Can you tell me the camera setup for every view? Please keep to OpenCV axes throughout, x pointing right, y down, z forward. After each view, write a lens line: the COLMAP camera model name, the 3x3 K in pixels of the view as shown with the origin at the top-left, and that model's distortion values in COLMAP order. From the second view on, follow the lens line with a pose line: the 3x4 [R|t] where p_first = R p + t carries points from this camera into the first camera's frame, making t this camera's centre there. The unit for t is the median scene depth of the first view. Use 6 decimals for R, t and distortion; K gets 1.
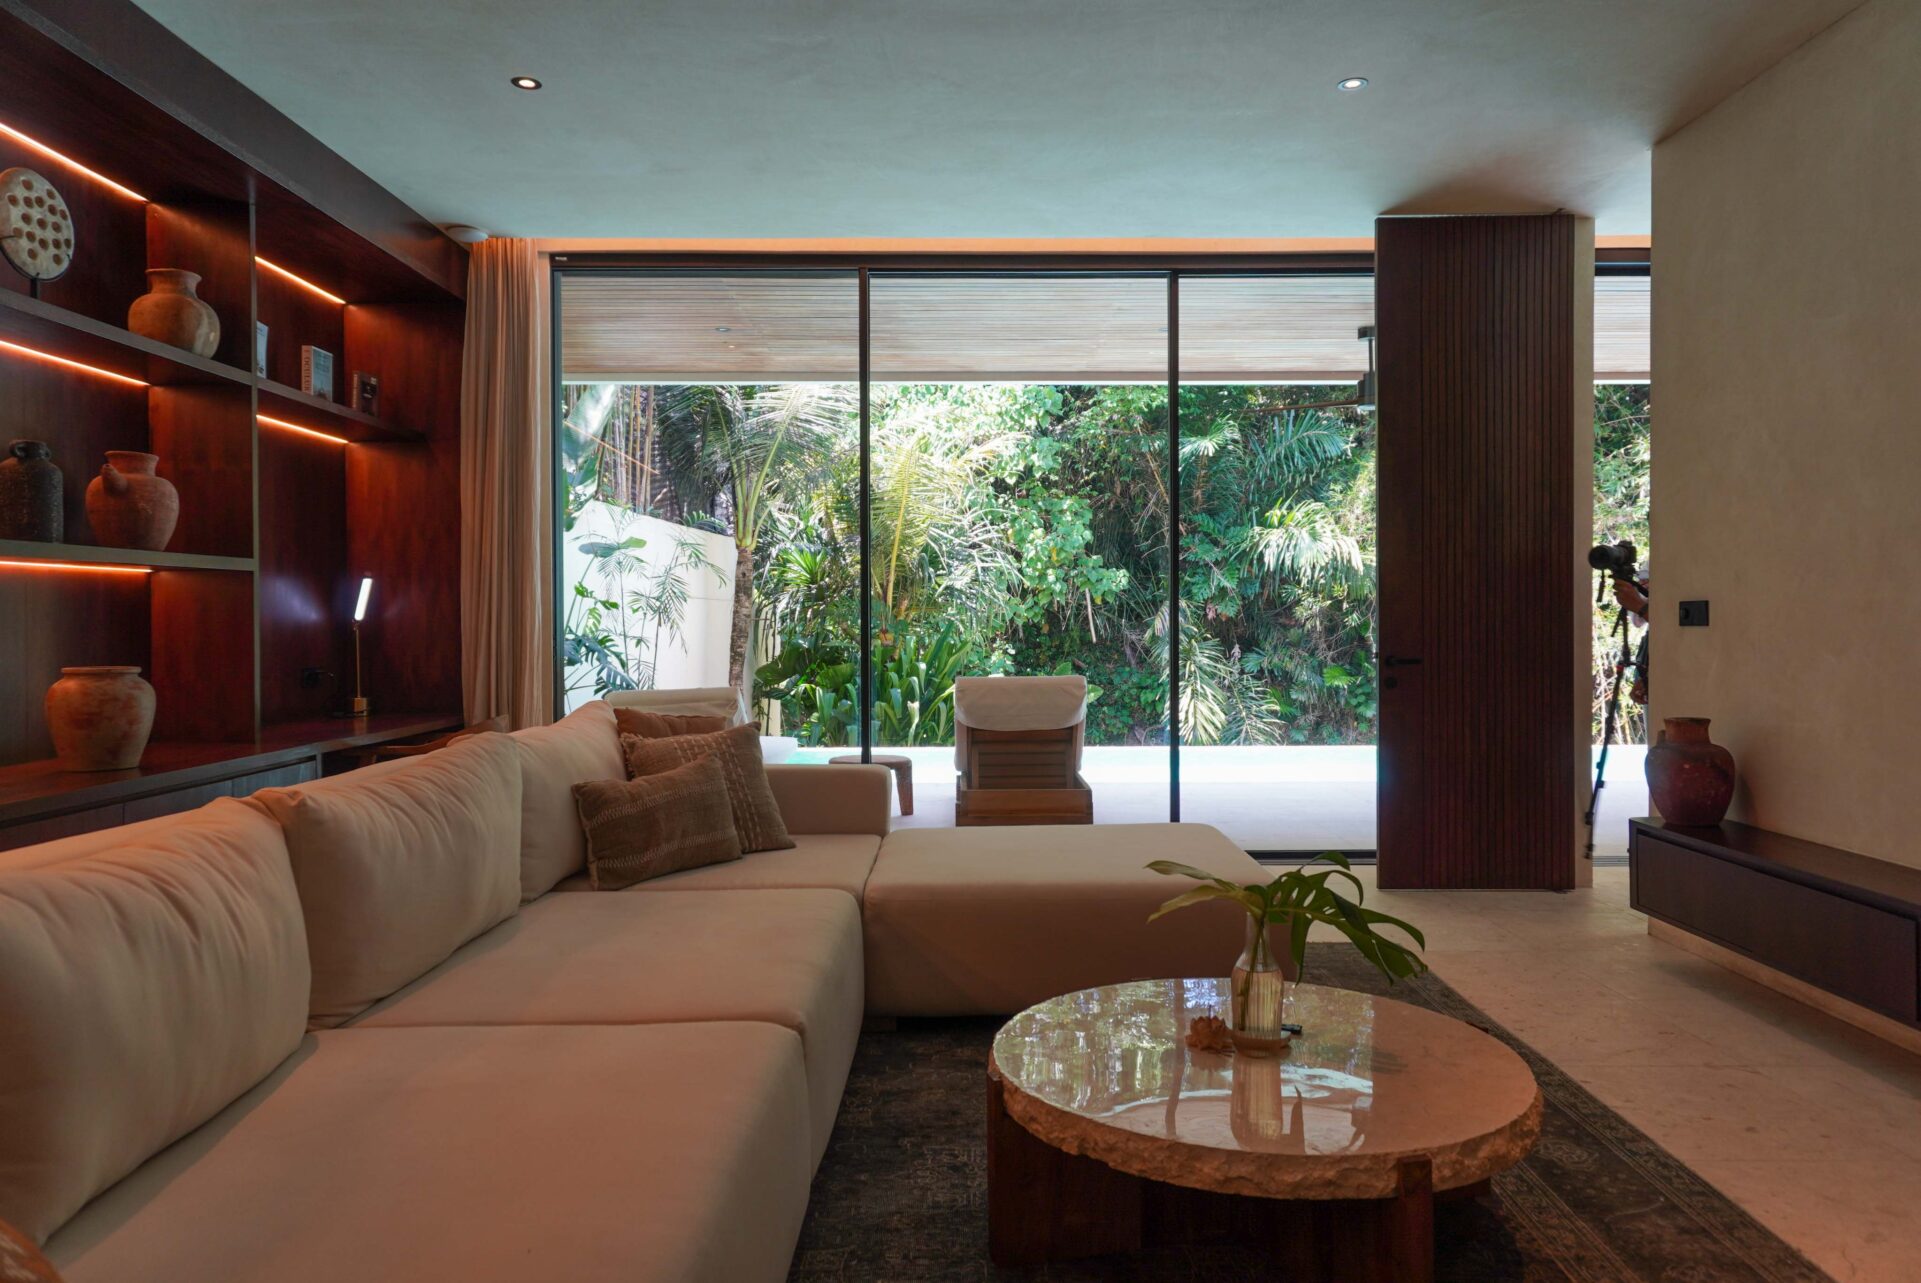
lens RADIAL K [[1323.2, 0, 958.7], [0, 1323.2, 629.2], [0, 0, 1]] dist [-0.031652, 0.073877]
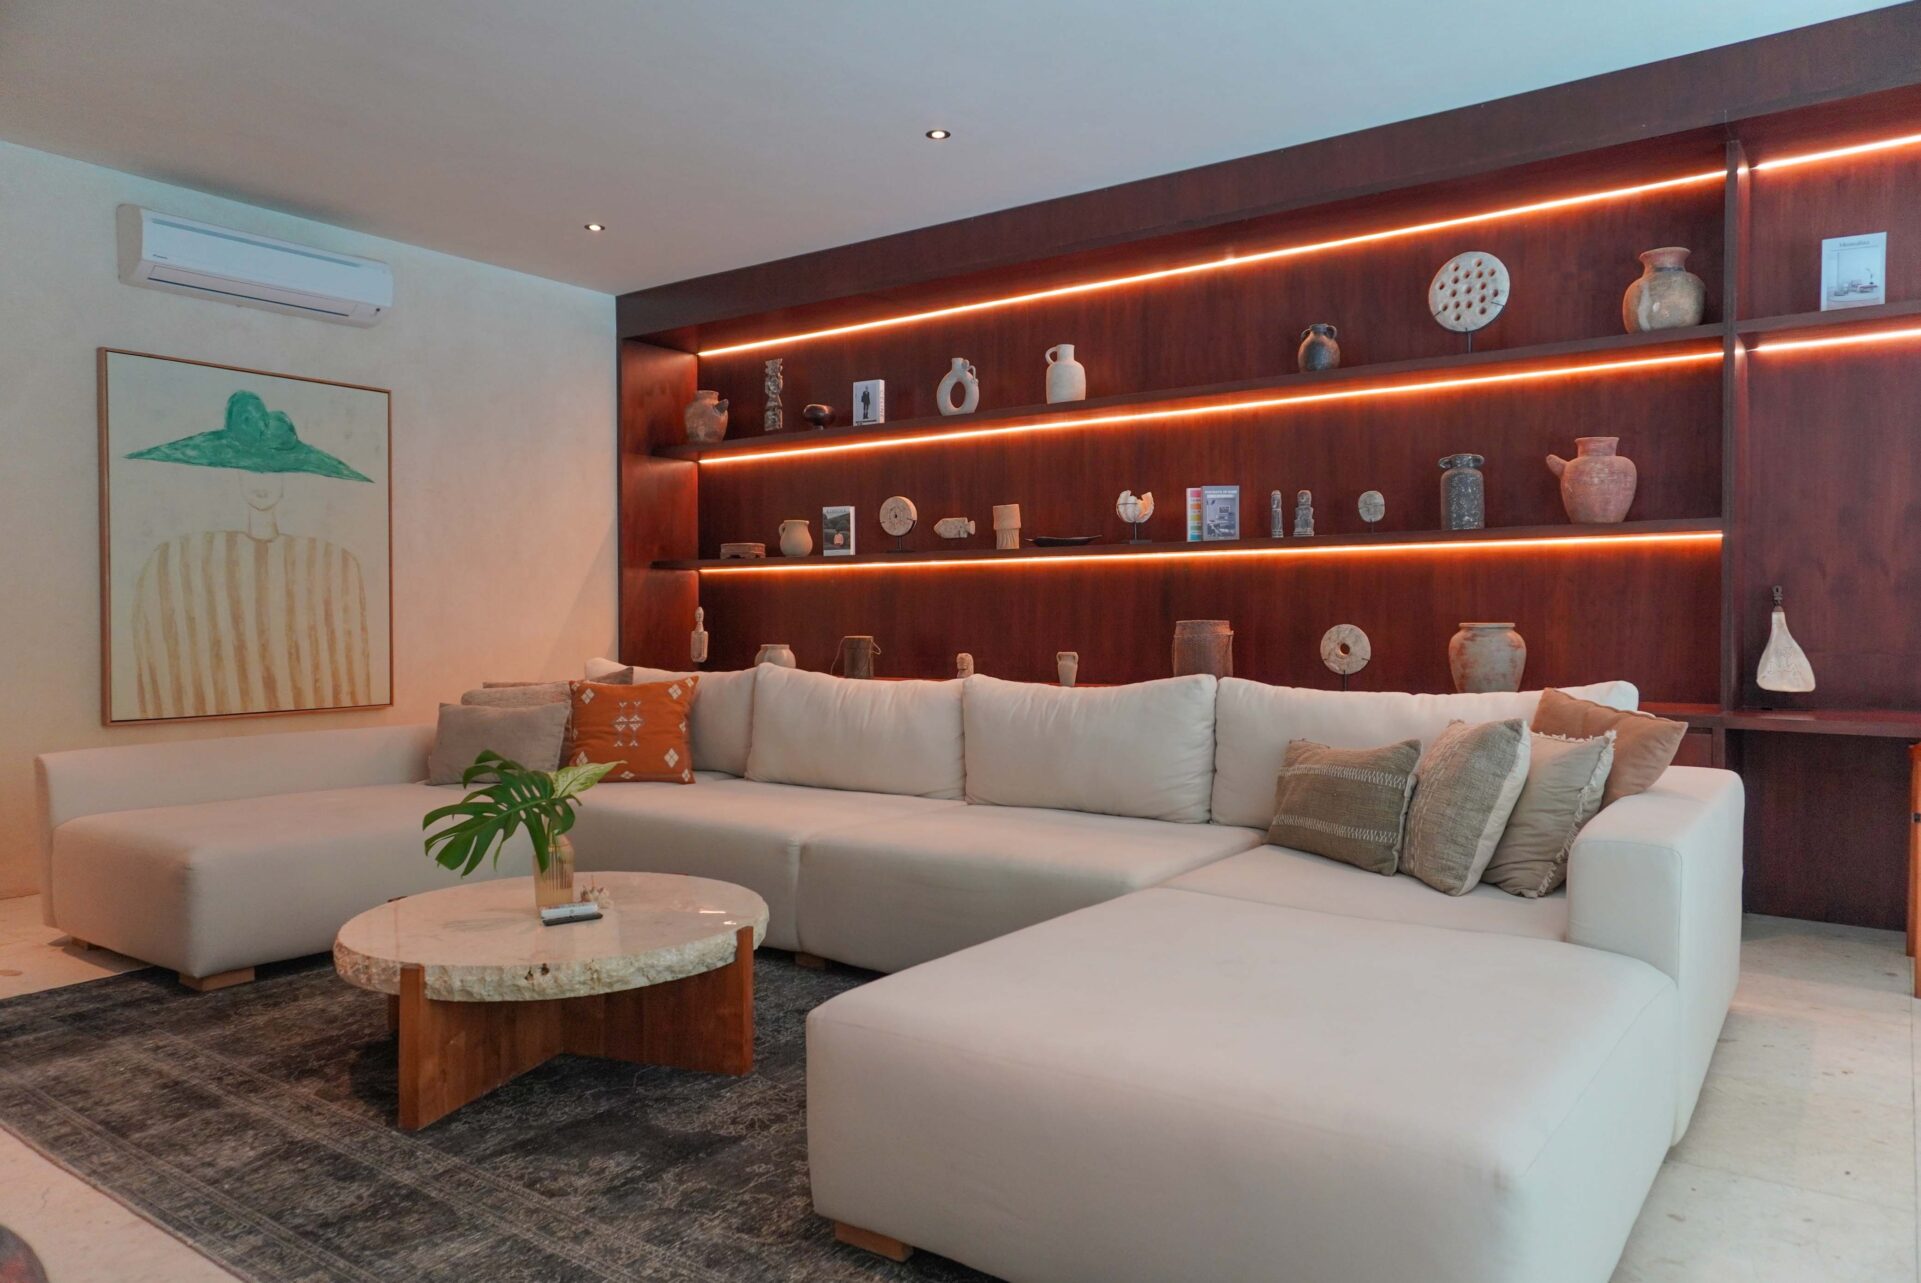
lens RADIAL K [[1292.5, 0, 956.2], [0, 1292.5, 635.6], [0, 0, 1]] dist [0.015077, 0.007085]
pose [[-0.586722, 0.015979, -0.809631, 0.622381], [-0.005307, 0.999708, 0.023576, 0.012295], [0.809771, 0.018129, -0.586466, 1.254524]]
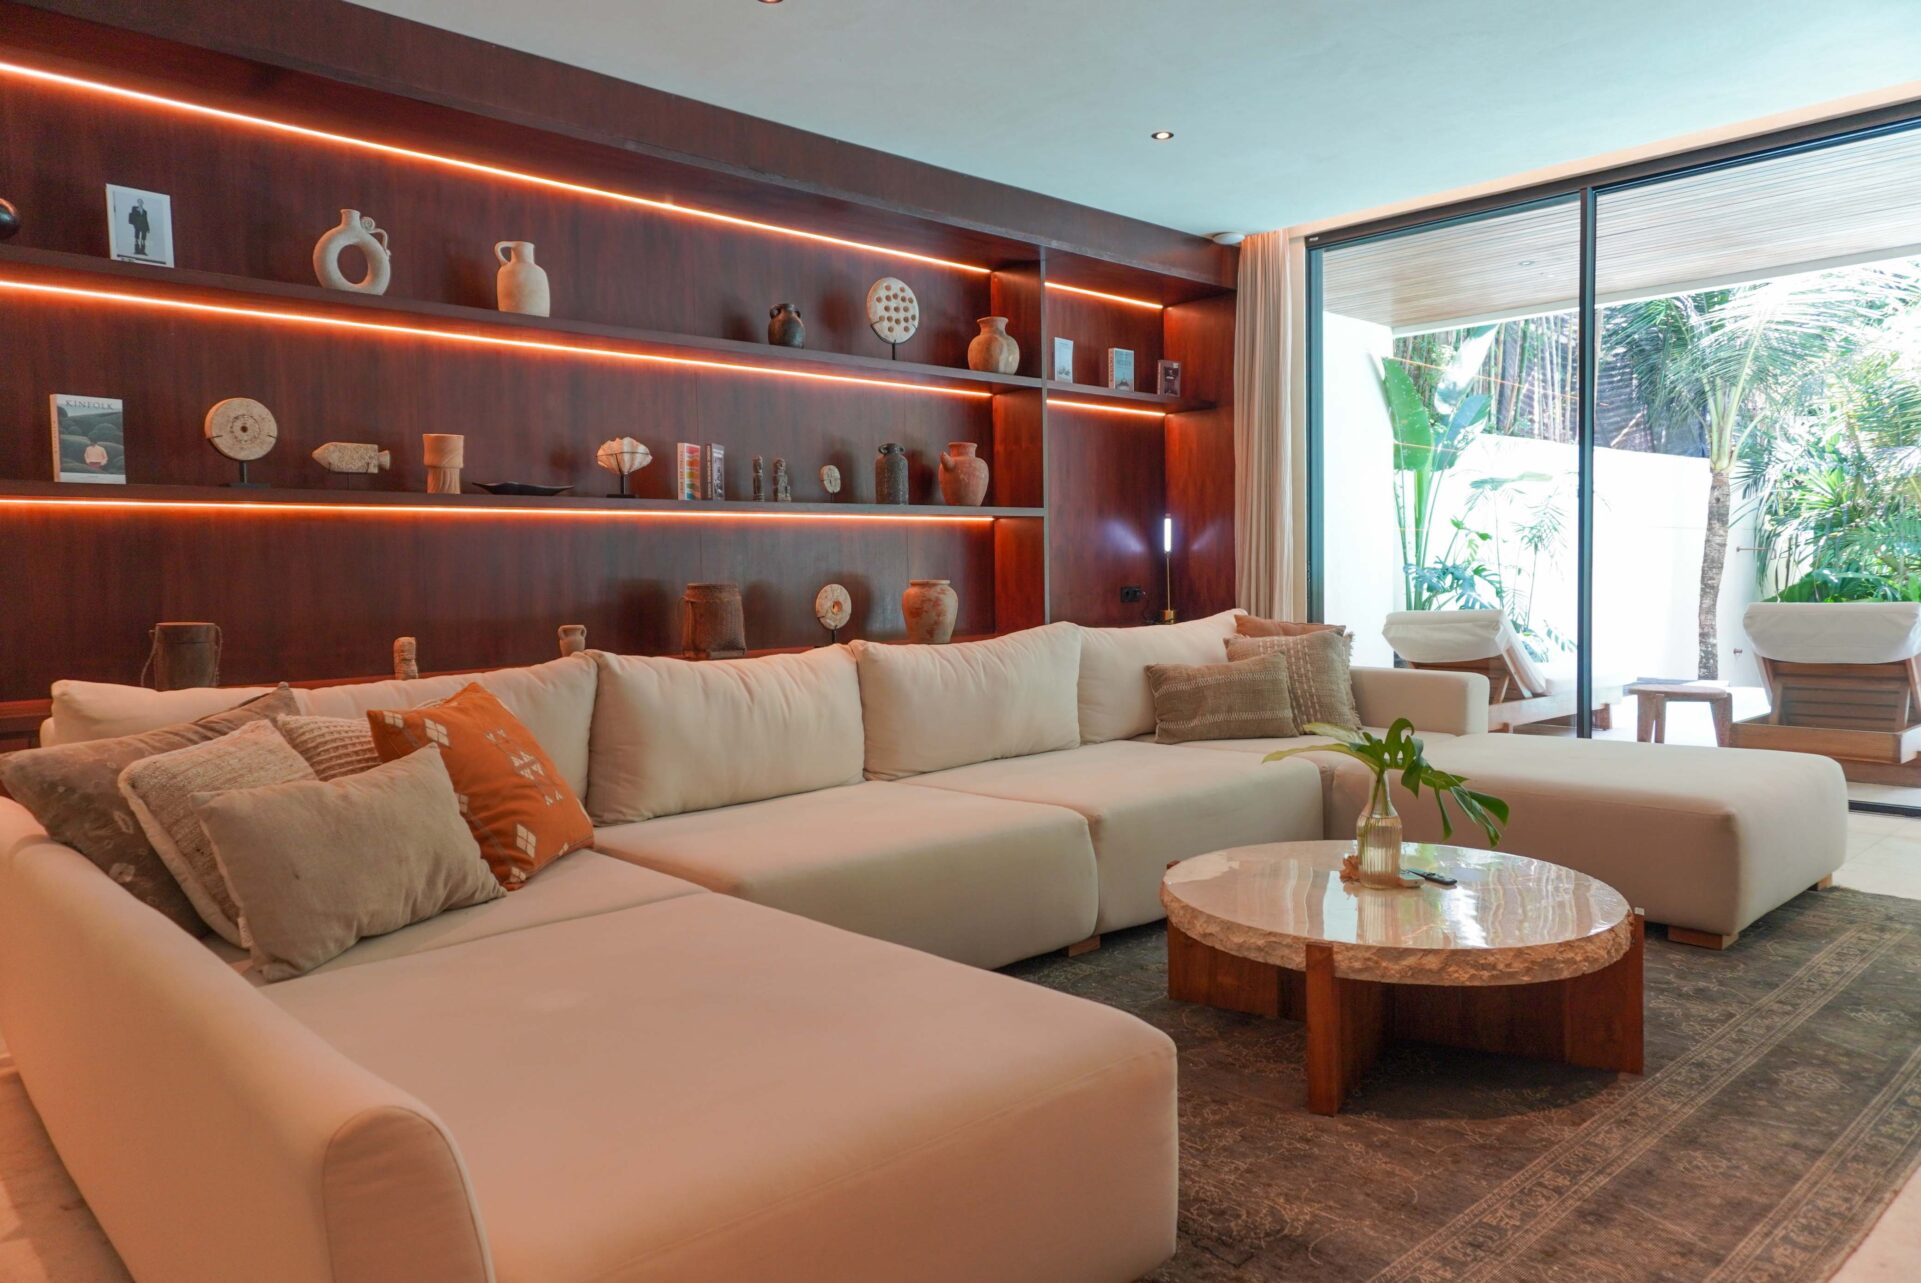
lens RADIAL K [[1292.5, 0, 956.2], [0, 1292.5, 635.6], [0, 0, 1]] dist [0.015077, 0.007085]
pose [[0.687371, 0.031265, -0.725633, 0.494656], [0.006723, 0.998756, 0.049401, 0.017816], [0.726275, -0.038835, 0.686306, -0.054076]]
